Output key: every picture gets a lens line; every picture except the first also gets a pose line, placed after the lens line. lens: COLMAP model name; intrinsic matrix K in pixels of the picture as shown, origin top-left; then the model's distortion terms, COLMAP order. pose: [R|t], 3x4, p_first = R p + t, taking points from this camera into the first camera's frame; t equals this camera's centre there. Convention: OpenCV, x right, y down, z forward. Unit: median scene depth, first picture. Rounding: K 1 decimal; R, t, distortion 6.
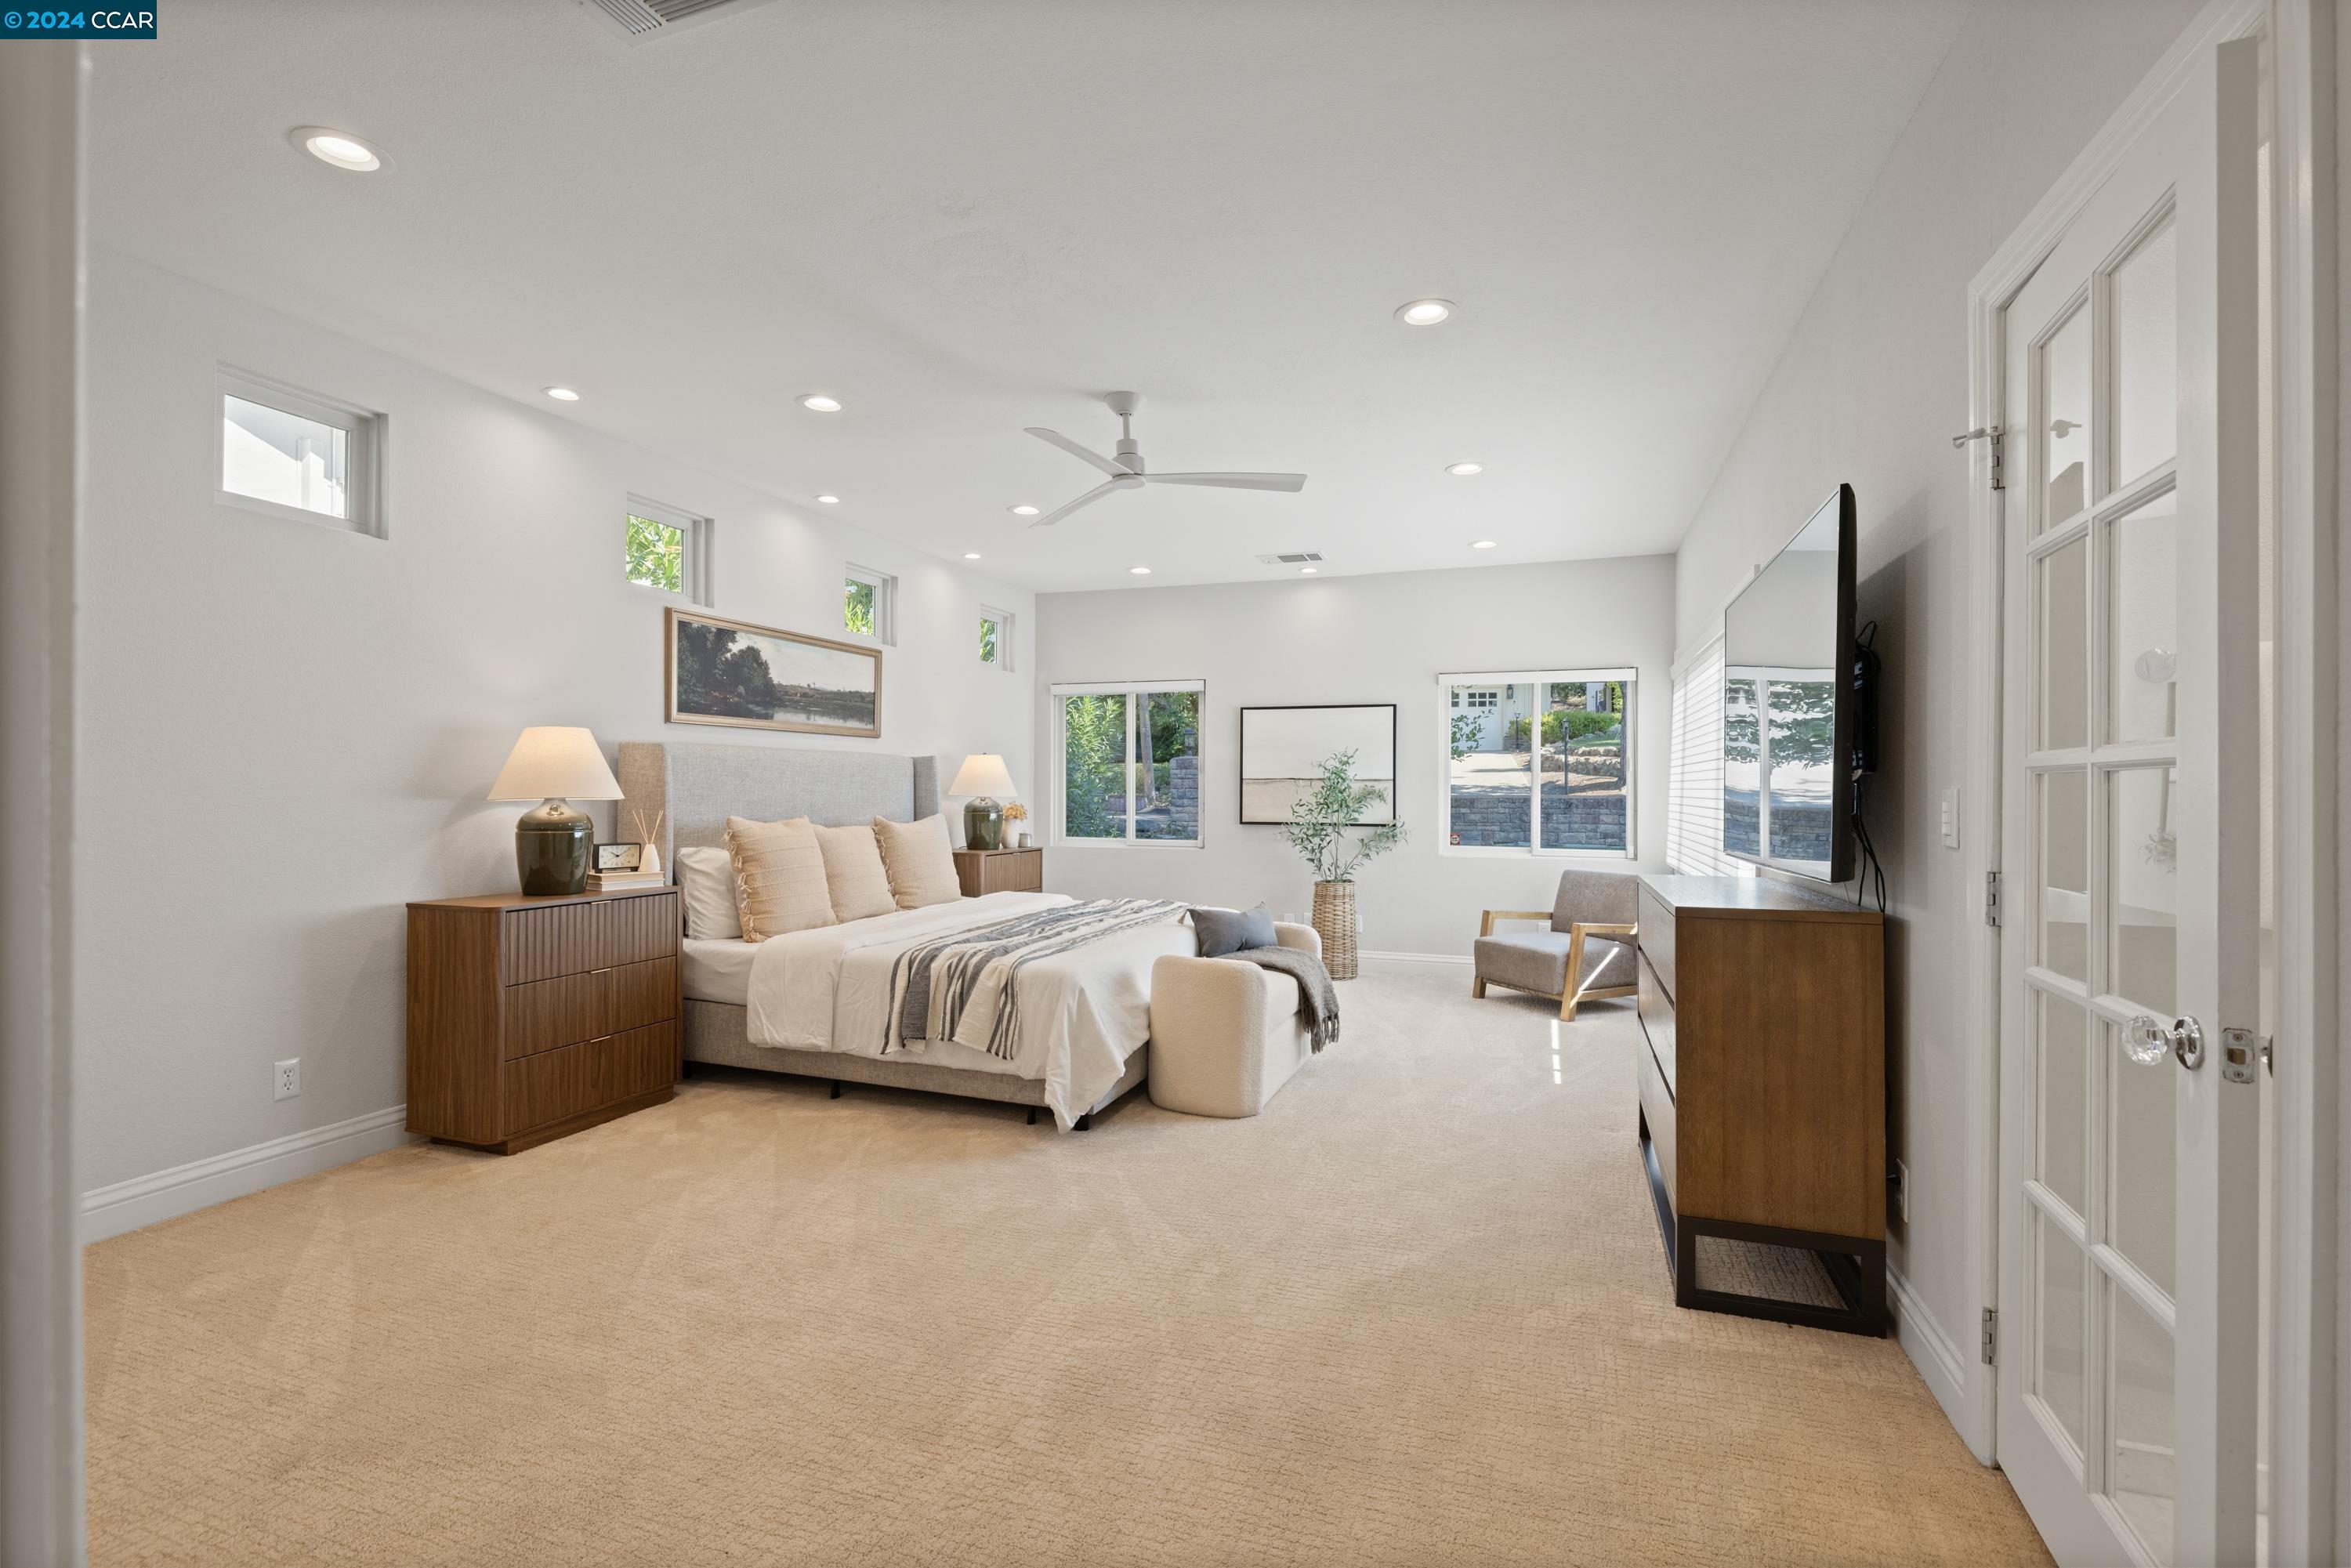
lens RADIAL K [[1029.0, 0, 1177.3], [0, 1029.0, 791.0], [0, 0, 1]] dist [-0.010137, 0.001727]
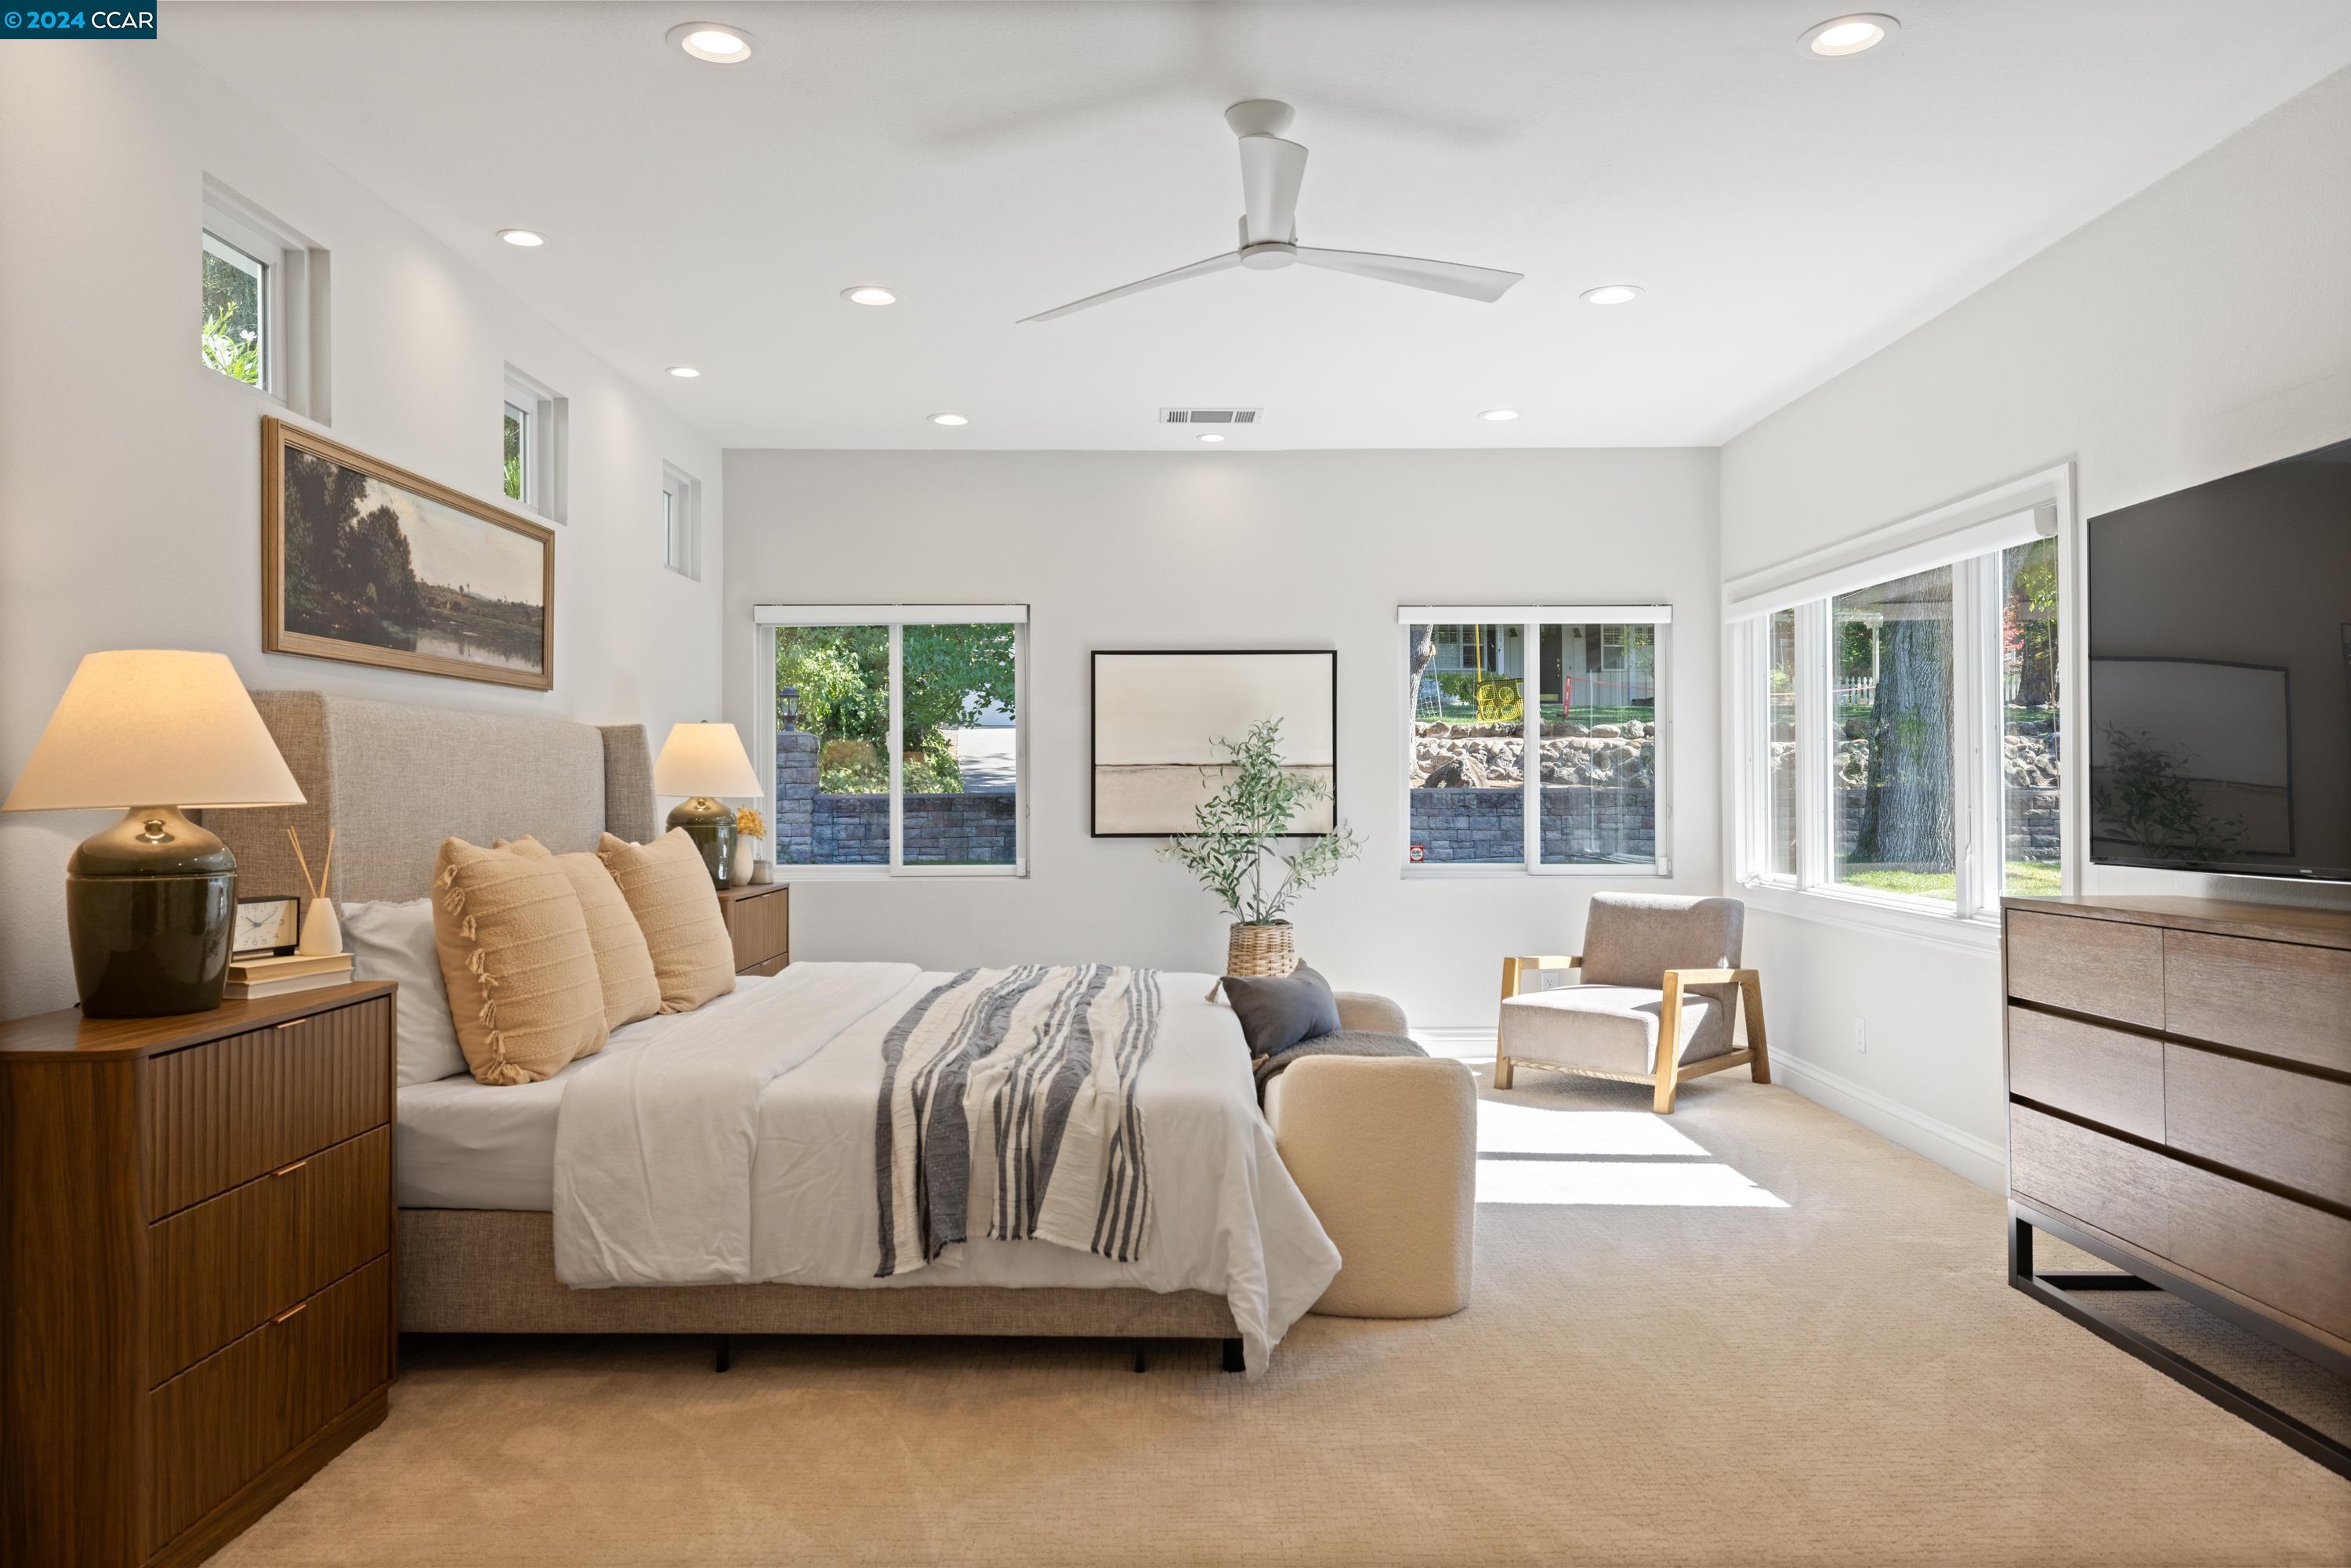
lens RADIAL K [[1557.3, 0, 1171.7], [0, 1557.3, 778.4], [0, 0, 1]] dist [-0.000607, 0.001824]
pose [[0.942942, -0.005639, 0.332909, -0.353153], [0.007463, 0.999963, -0.004201, 0.001154], [-0.332873, 0.006446, 0.942949, 0.157254]]
